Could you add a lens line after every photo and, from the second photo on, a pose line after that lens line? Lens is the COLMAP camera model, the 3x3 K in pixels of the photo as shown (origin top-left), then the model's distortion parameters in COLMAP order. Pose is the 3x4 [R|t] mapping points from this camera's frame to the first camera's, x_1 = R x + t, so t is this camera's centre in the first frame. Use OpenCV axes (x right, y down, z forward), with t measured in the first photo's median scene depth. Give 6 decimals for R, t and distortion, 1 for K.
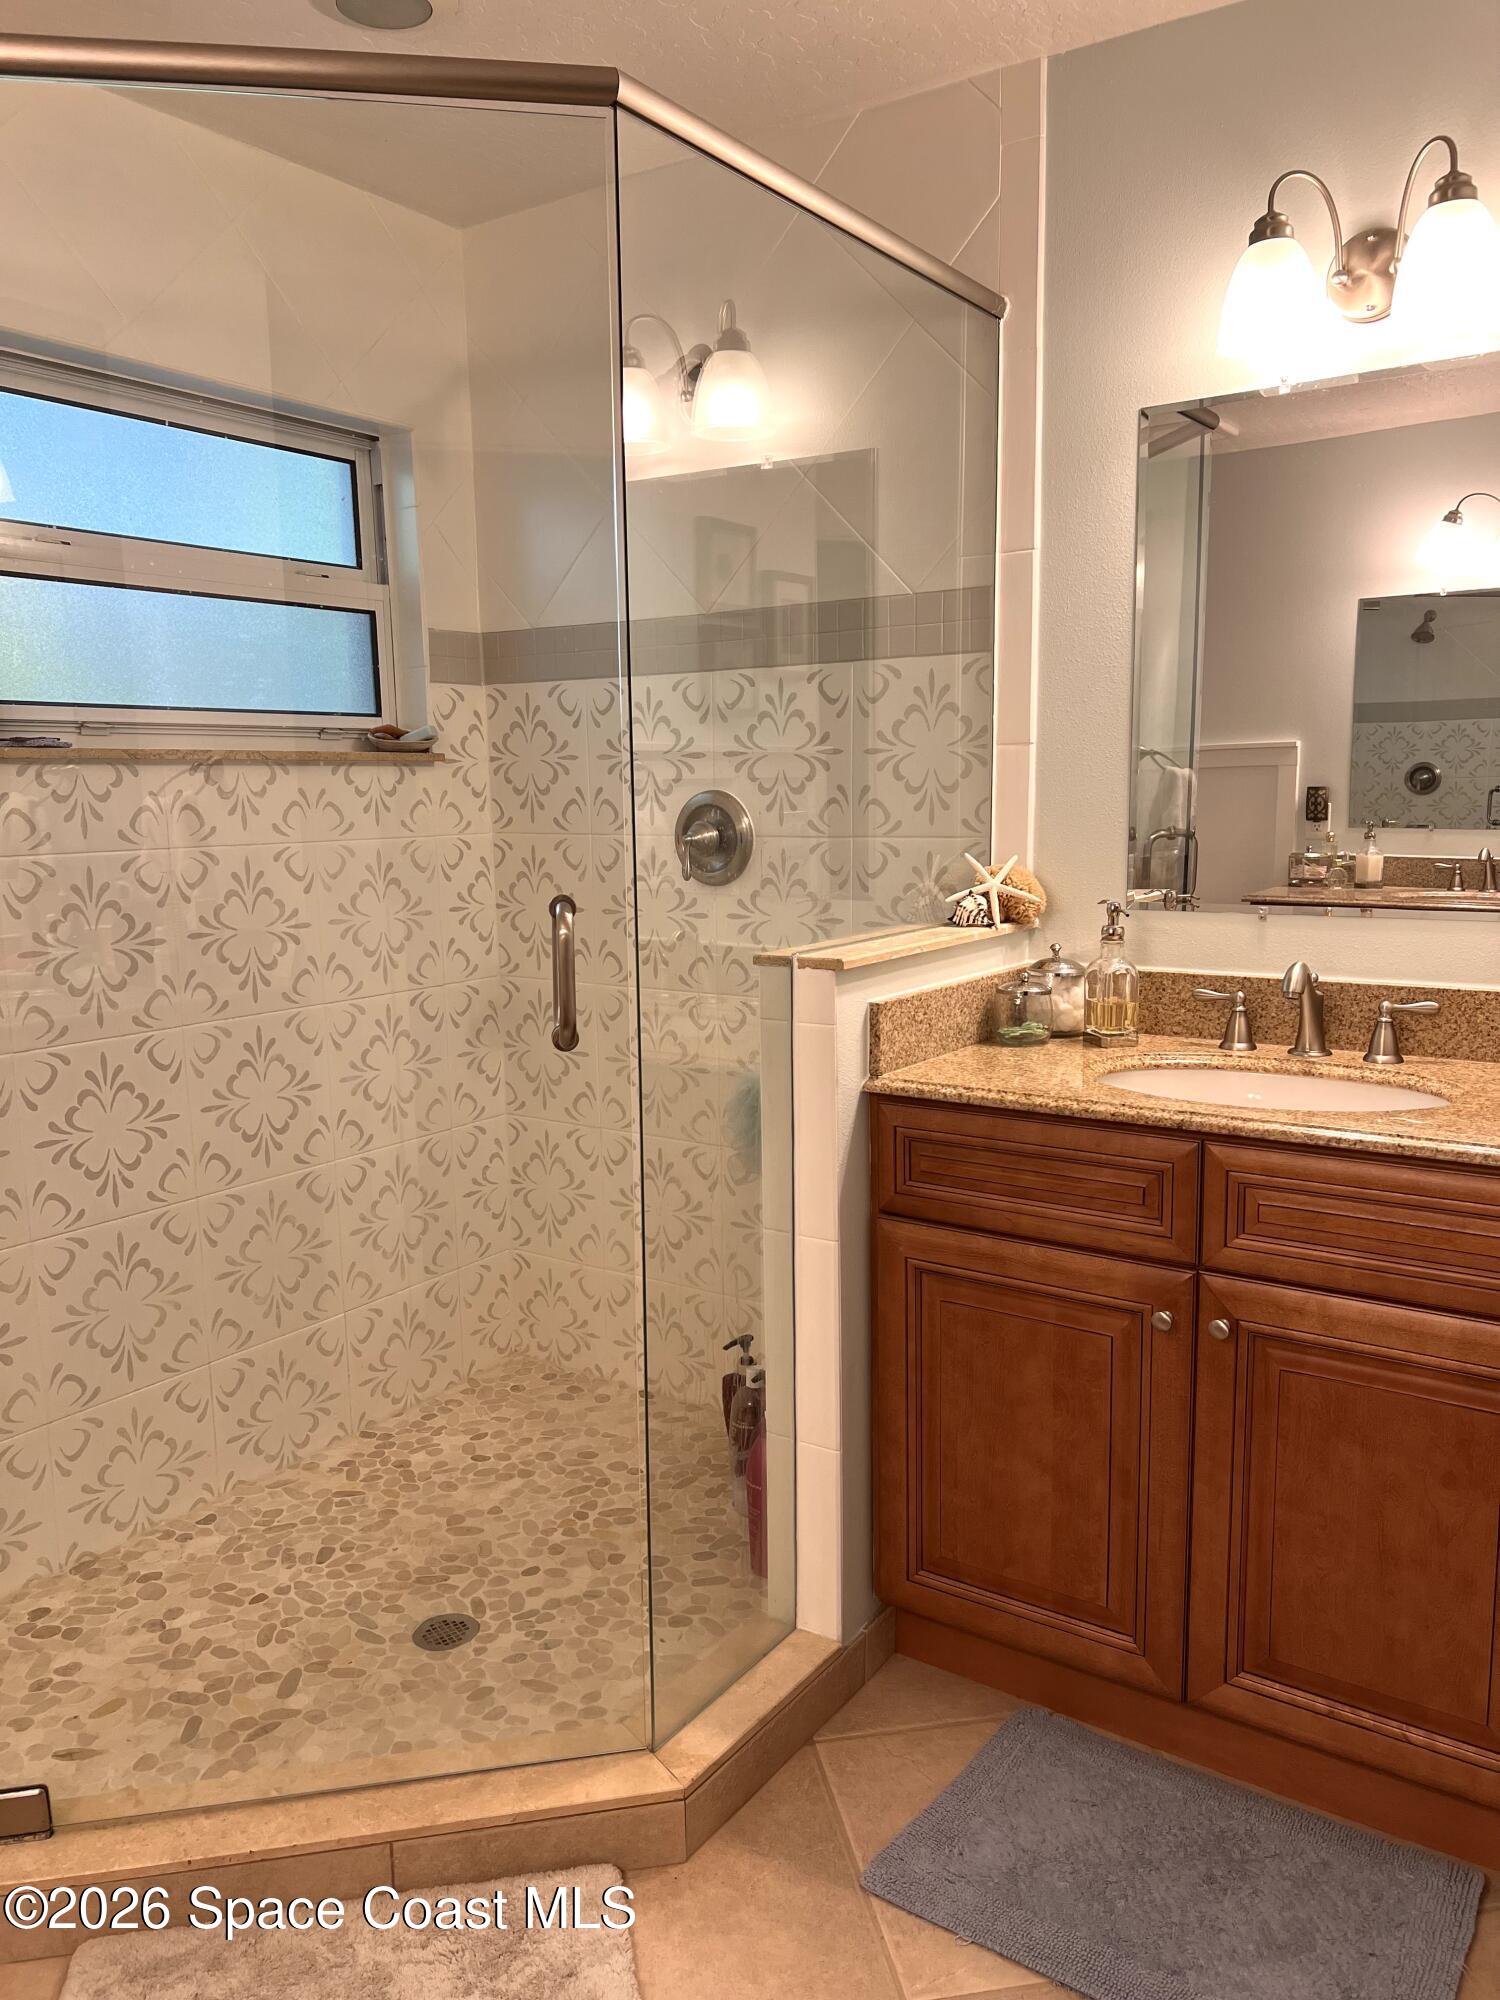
lens RADIAL K [[1519.8, 0, 746.8], [0, 1519.8, 1026.5], [0, 0, 1]] dist [0.062944, -0.066046]
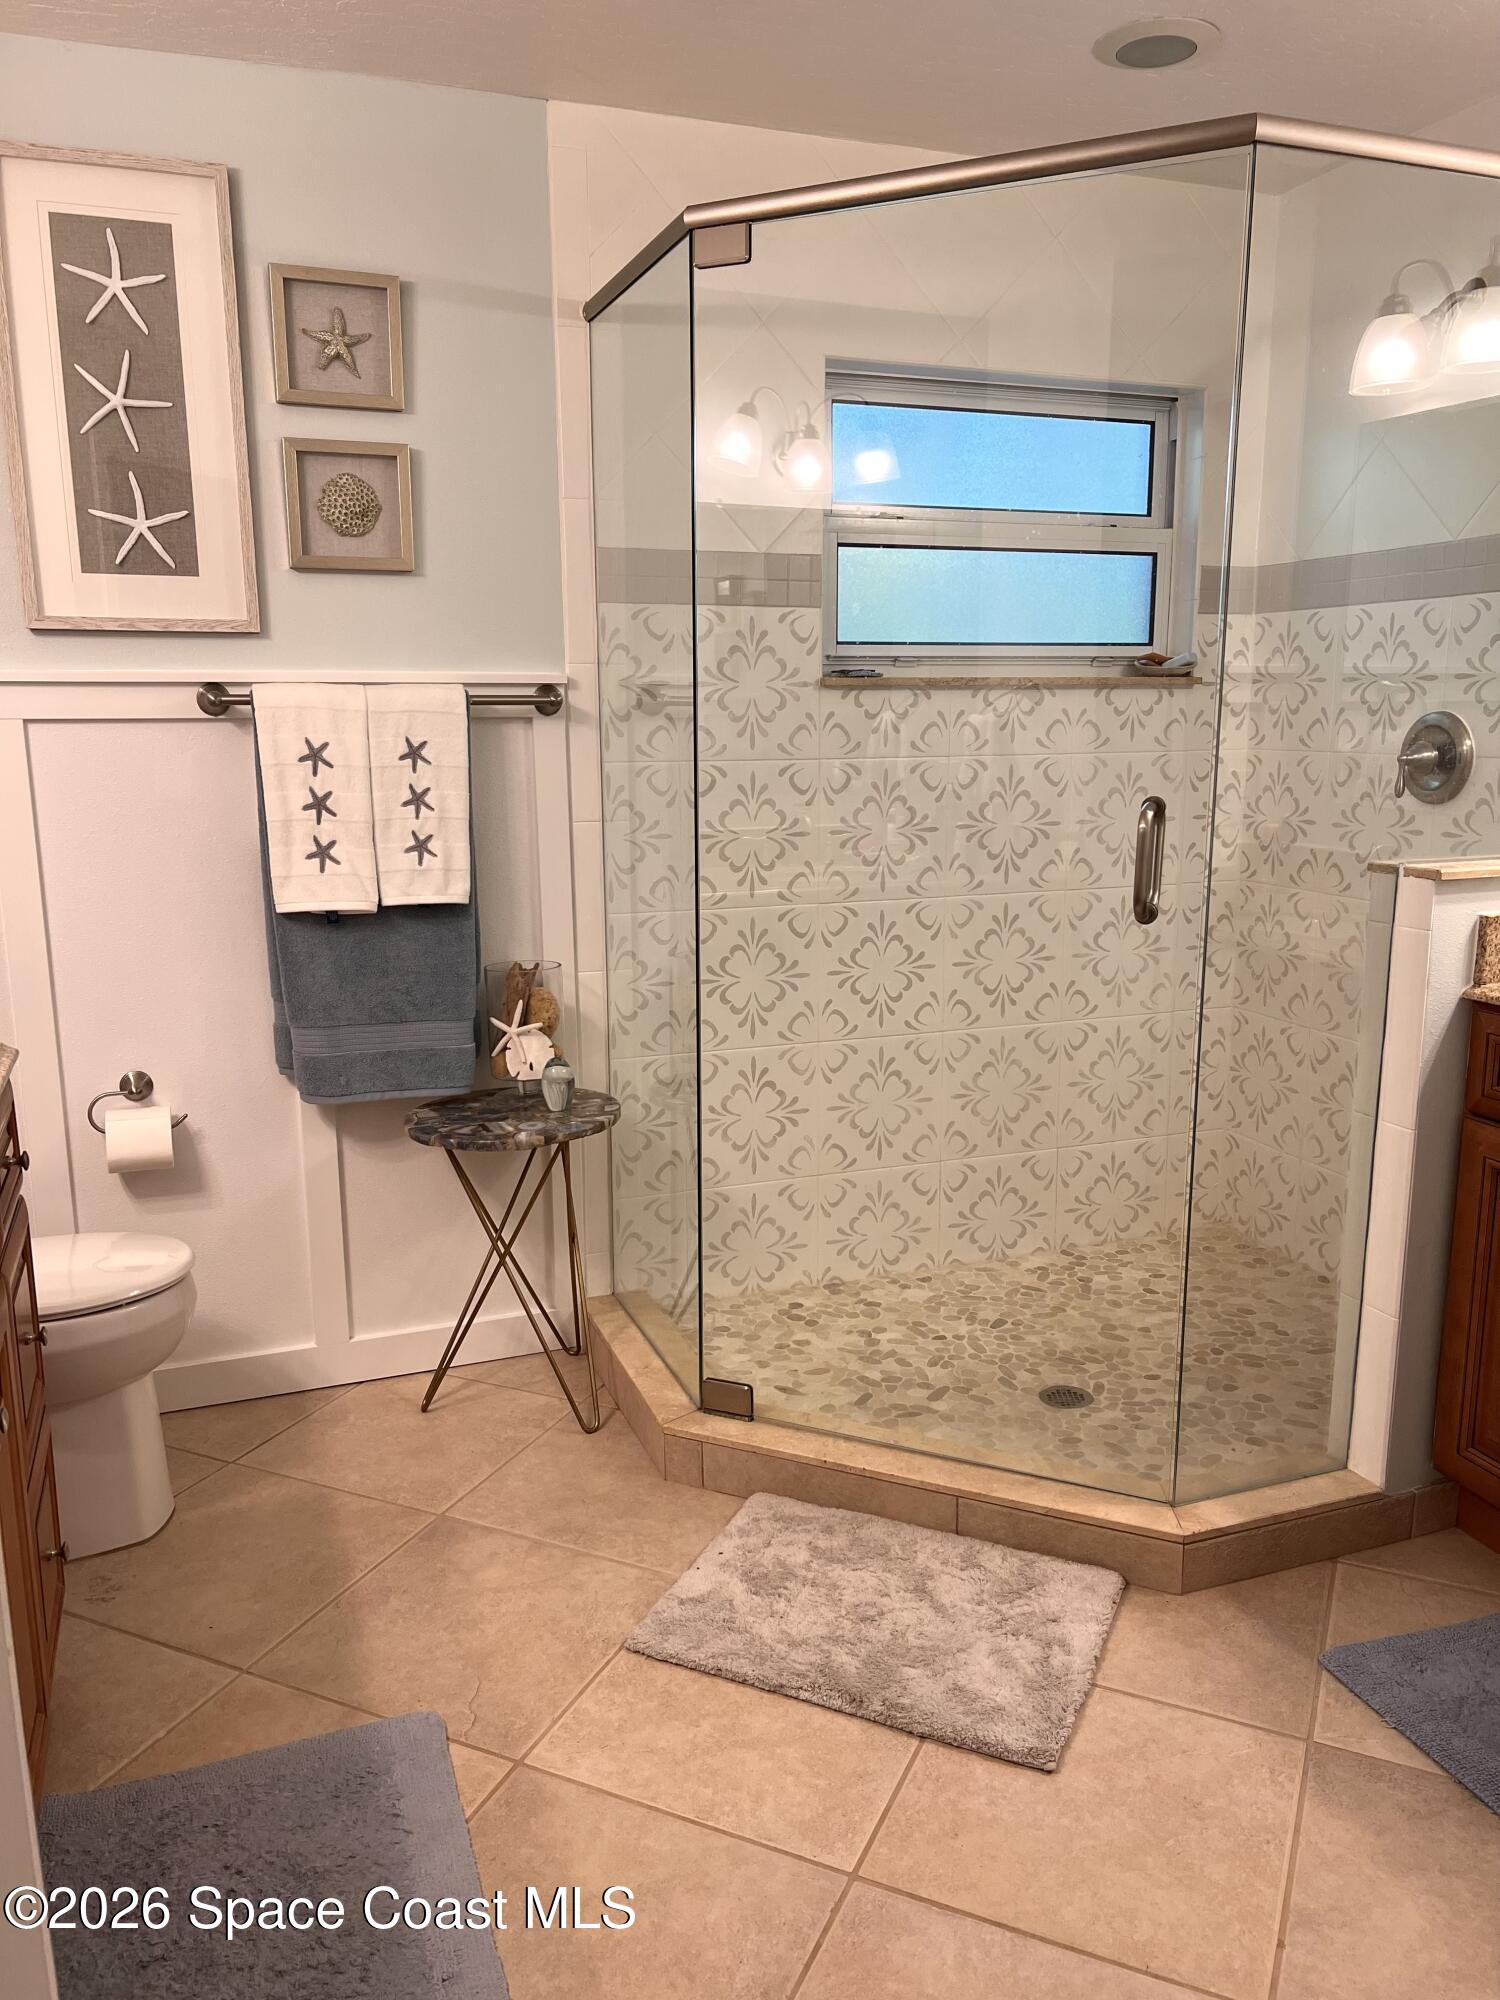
lens RADIAL K [[1519.8, 0, 746.8], [0, 1519.8, 1026.5], [0, 0, 1]] dist [0.062944, -0.066046]
pose [[0.819875, 0.127619, -0.558139, 0.223169], [-0.098642, 0.991750, 0.081865, 0.020151], [0.563982, -0.012063, 0.825699, -0.147784]]
